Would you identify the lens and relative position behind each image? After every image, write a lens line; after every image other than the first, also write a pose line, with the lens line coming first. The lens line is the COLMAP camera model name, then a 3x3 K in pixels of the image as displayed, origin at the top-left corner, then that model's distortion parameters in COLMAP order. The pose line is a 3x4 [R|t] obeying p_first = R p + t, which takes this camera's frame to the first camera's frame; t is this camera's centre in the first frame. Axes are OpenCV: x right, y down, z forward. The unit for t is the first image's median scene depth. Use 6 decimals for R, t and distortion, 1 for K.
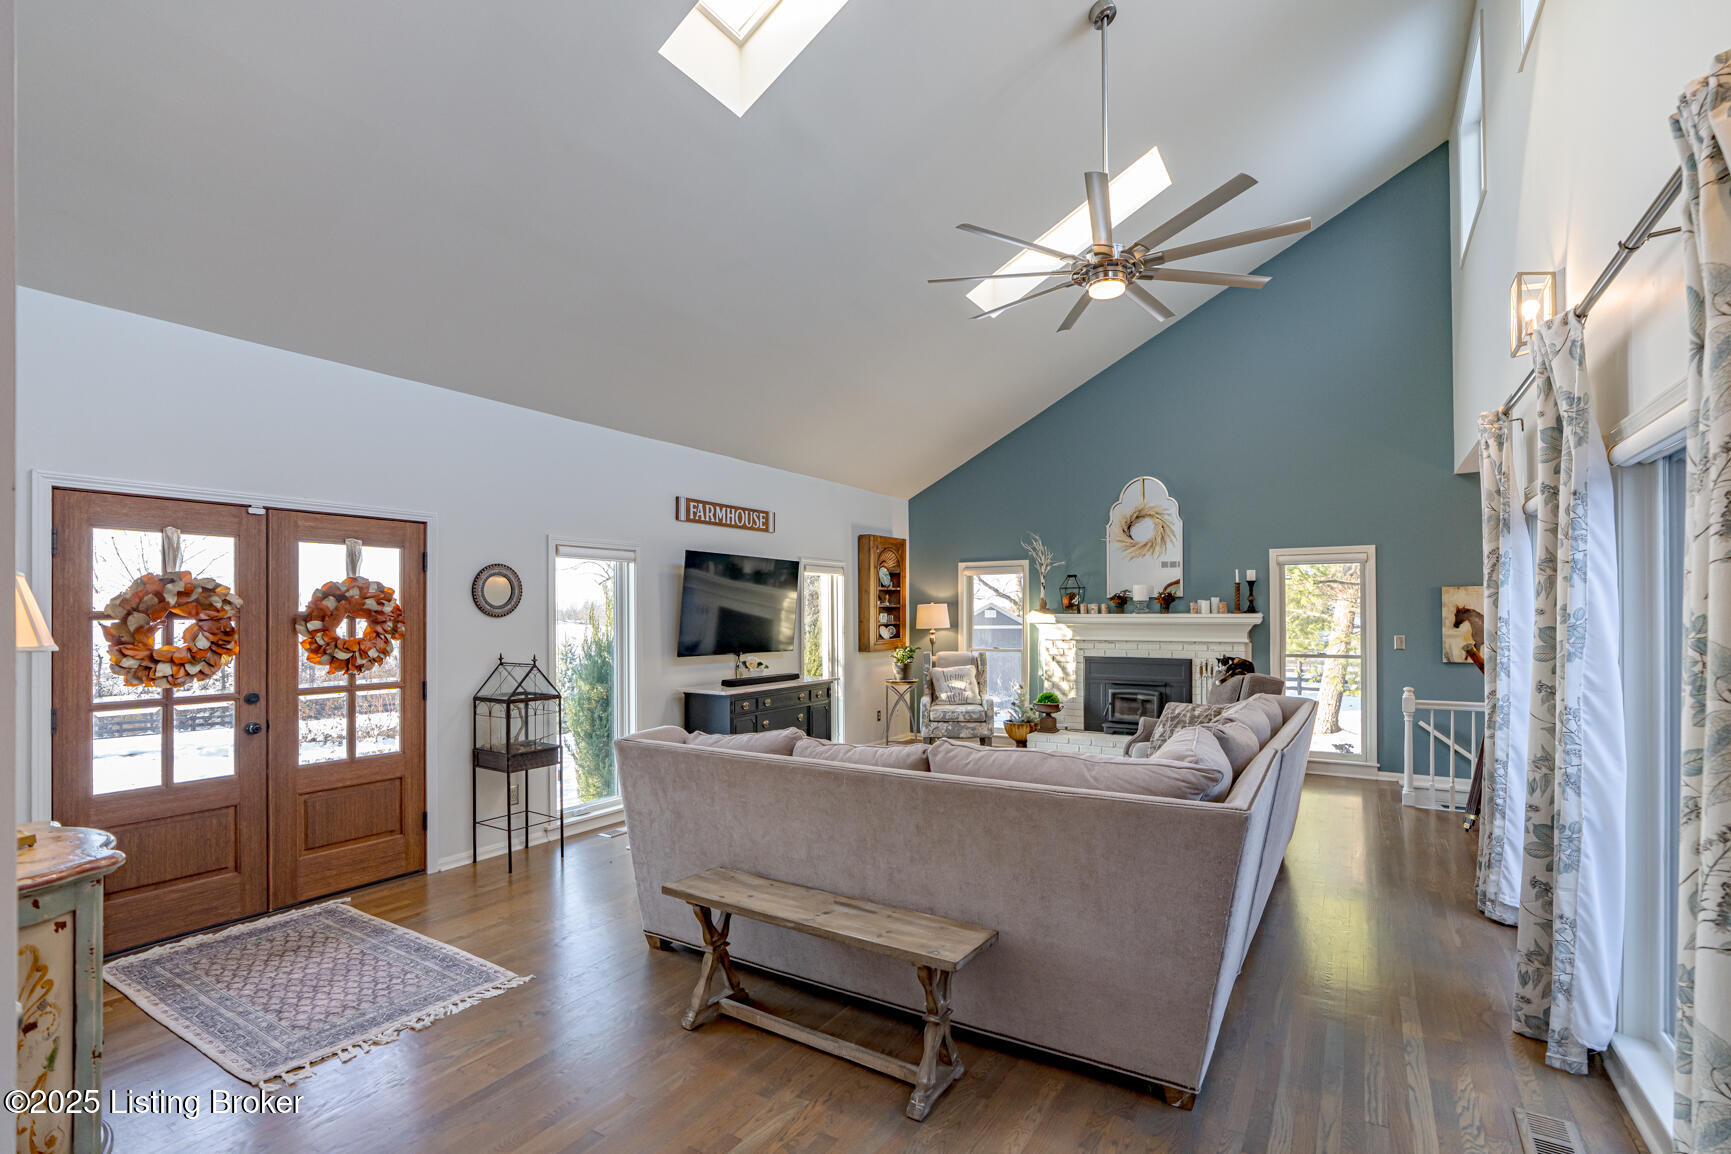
lens RADIAL K [[775.6, 0, 868.9], [0, 775.6, 616.8], [0, 0, 1]] dist [-0.000128, -0.000046]
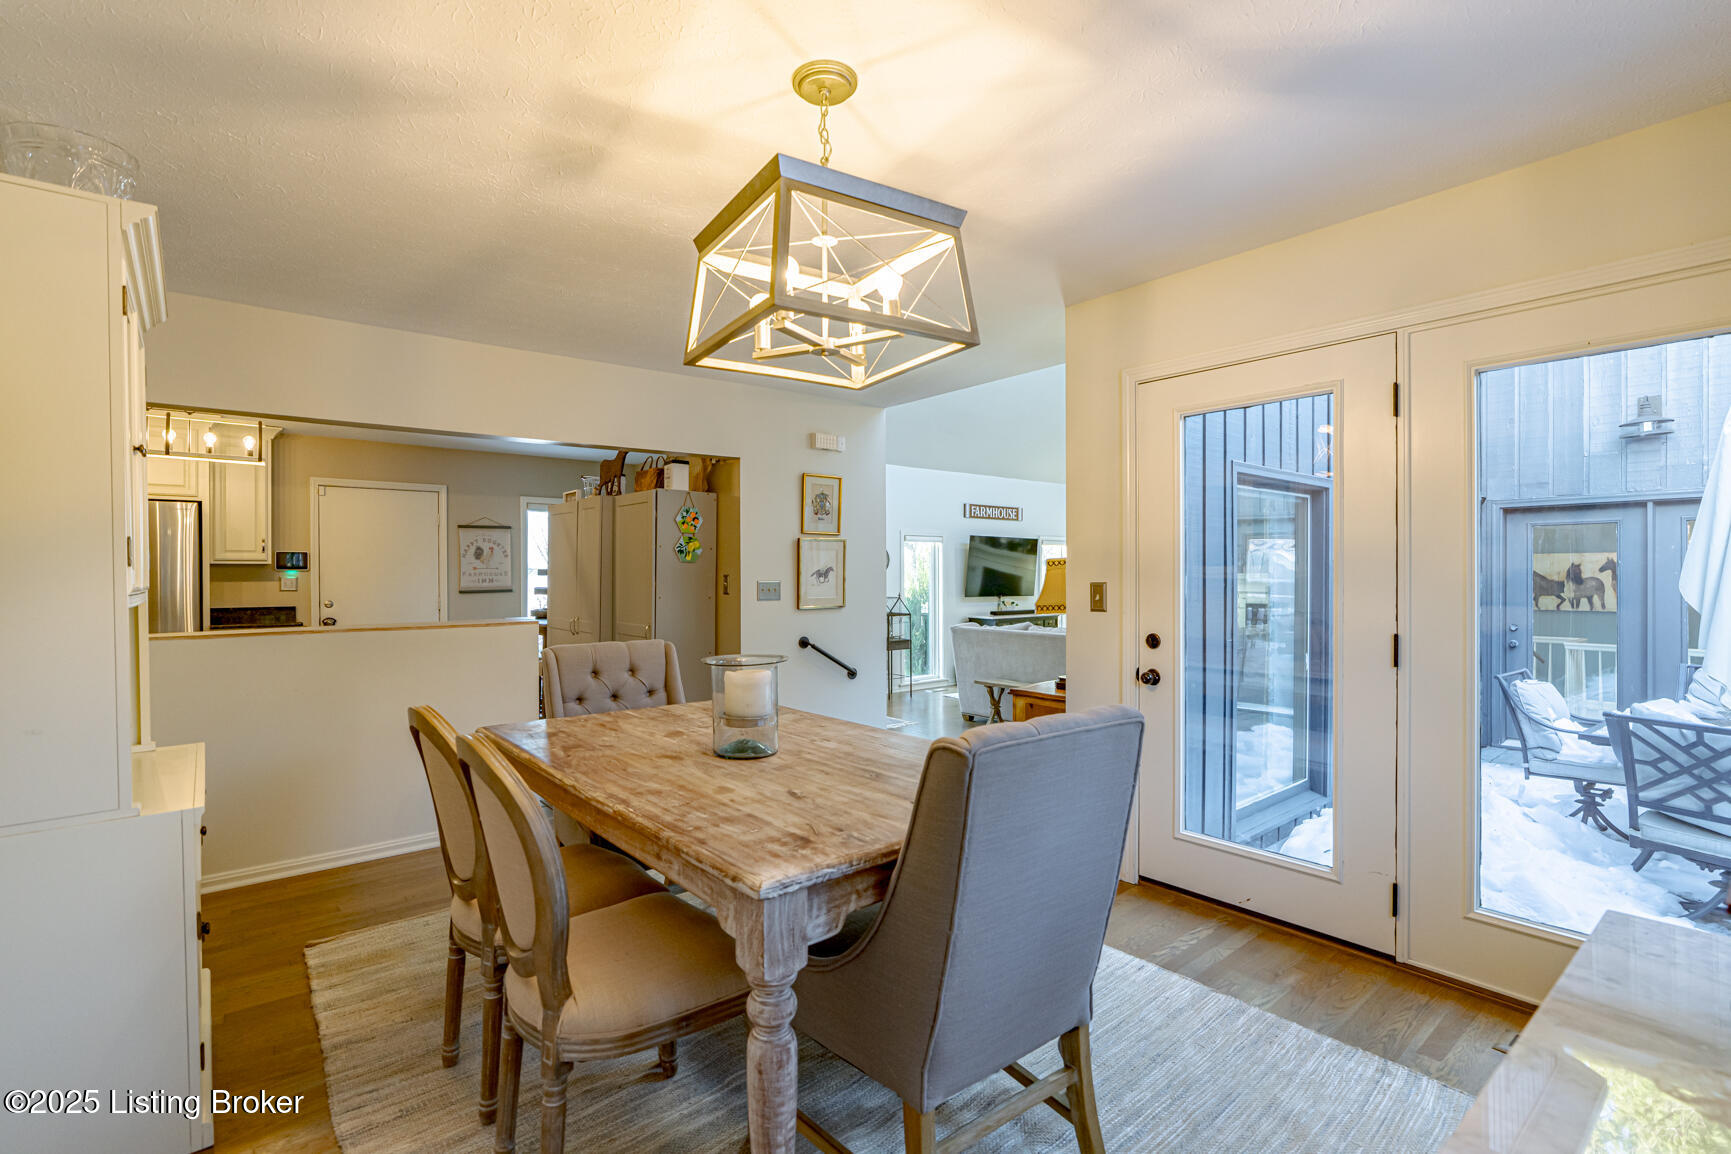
lens RADIAL K [[794.2, 0, 865.5], [0, 794.2, 577.0], [0, 0, 1]] dist [0.001884, 0.000256]
pose [[0.949232, 0.004887, -0.314540, 0.093168], [-0.003557, 0.999982, 0.004803, -0.000497], [0.314558, -0.003441, 0.949232, -0.701516]]
